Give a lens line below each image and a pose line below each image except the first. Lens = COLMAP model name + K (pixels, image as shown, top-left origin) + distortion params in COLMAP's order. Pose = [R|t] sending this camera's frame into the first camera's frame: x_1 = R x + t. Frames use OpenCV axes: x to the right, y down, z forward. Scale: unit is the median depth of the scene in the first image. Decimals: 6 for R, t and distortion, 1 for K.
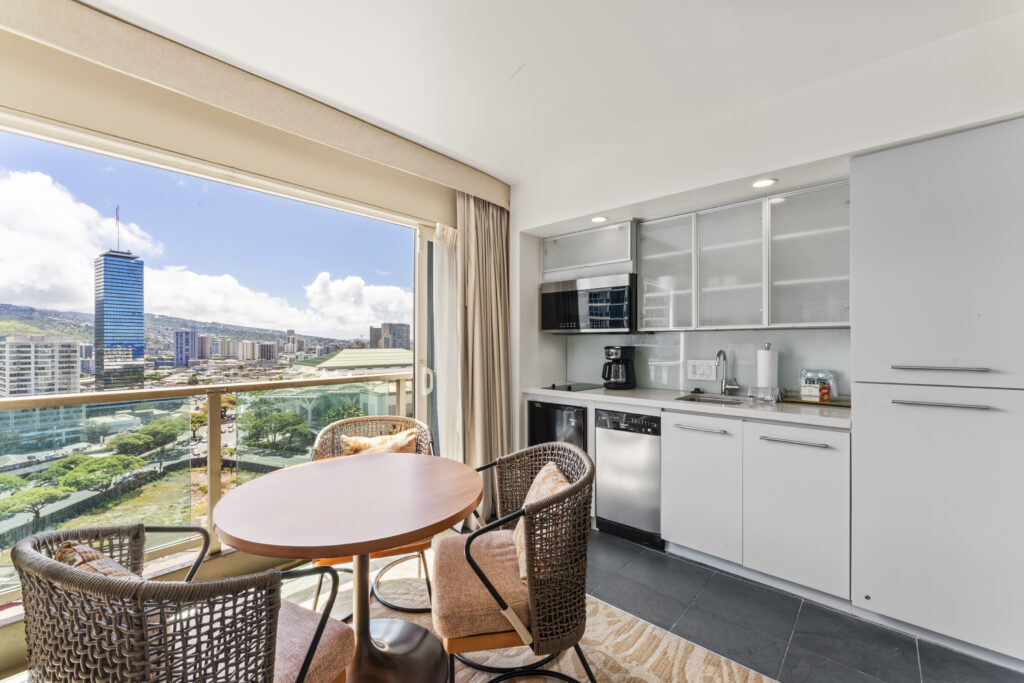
lens RADIAL K [[412.1, 0, 512.0], [0, 412.1, 341.5], [0, 0, 1]] dist [-0.000299, -0.000082]
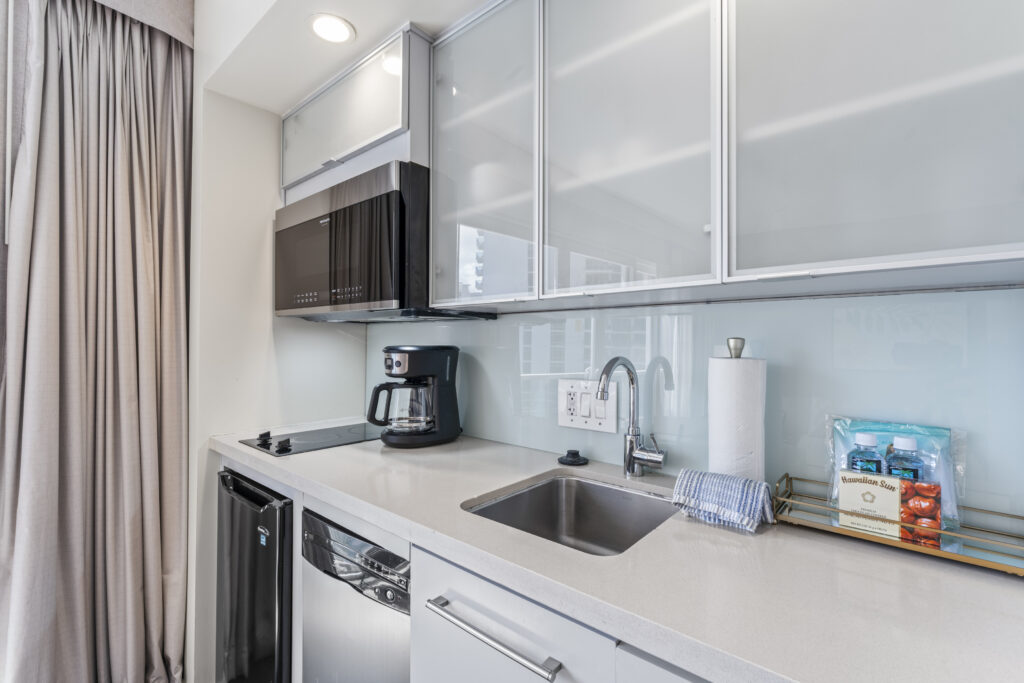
lens RADIAL K [[454.2, 0, 512.0], [0, 454.2, 341.5], [0, 0, 1]] dist [-0.001256, -0.000088]
pose [[0.999682, 0.000604, 0.025228, 0.157689], [-0.000608, 1.000000, 0.000163, 0.002758], [-0.025228, -0.000178, 0.999682, 0.233166]]
